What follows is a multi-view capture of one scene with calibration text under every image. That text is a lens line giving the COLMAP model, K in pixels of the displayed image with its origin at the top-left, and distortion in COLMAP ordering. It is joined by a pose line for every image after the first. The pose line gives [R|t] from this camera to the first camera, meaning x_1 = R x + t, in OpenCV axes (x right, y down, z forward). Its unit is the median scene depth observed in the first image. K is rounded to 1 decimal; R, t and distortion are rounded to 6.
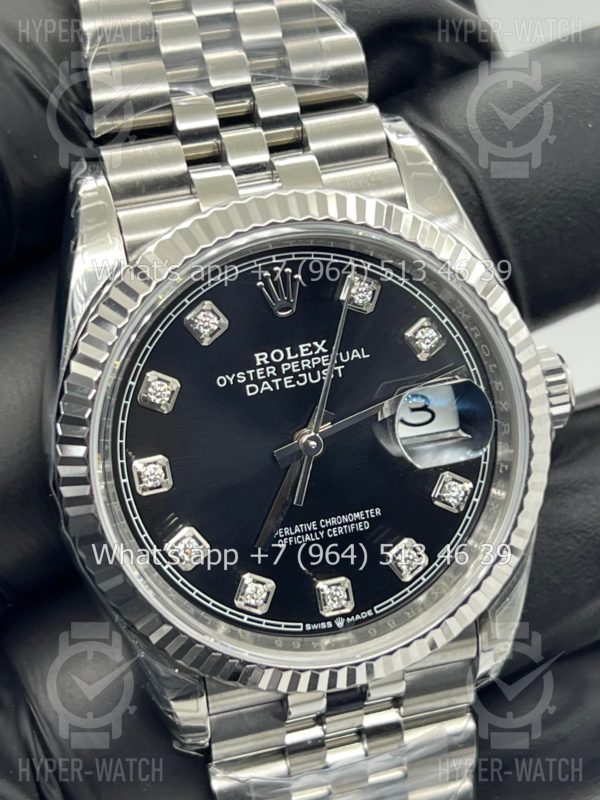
lens RADIAL K [[1803.9, 0, 278.2], [0, 1803.9, 412.3], [0, 0, 1]] dist [0.205377, 0.000000]
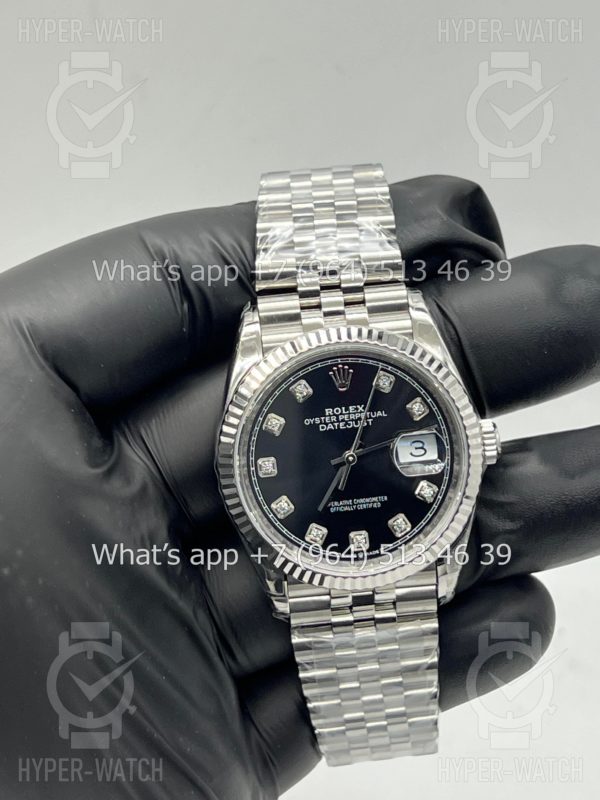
lens RADIAL K [[1803.9, 0, 300.3], [0, 1803.9, 396.9], [0, 0, 1]] dist [0.205377, 0.000000]
pose [[0.981505, 0.076886, -0.175318, 0.292871], [-0.087558, 0.994697, -0.053963, 0.060016], [0.170239, 0.068315, 0.983032, -0.882613]]
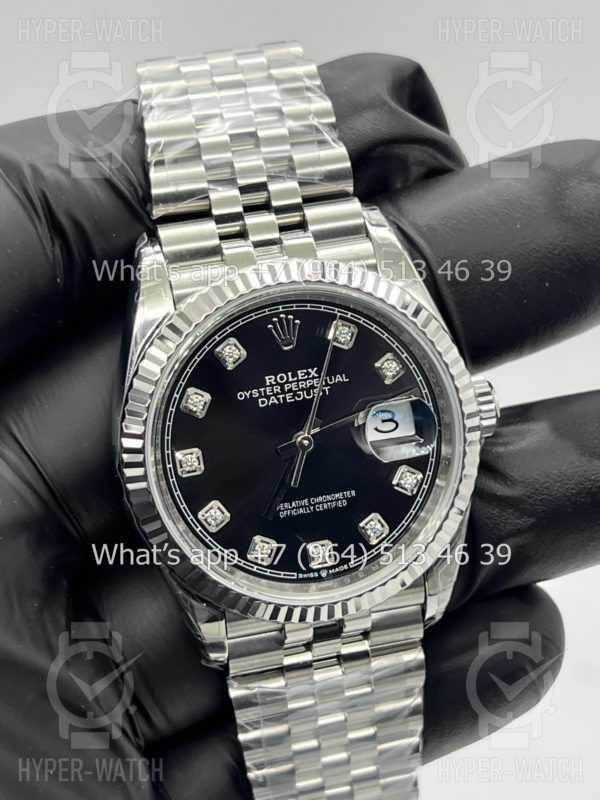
lens RADIAL K [[1803.9, 0, 296.3], [0, 1803.9, 416.6], [0, 0, 1]] dist [0.205377, 0.000000]
pose [[0.999683, 0.019195, -0.016305, 0.033559], [-0.019556, 0.999560, -0.022300, 0.028481], [0.015869, 0.022612, 0.999618, -0.380283]]
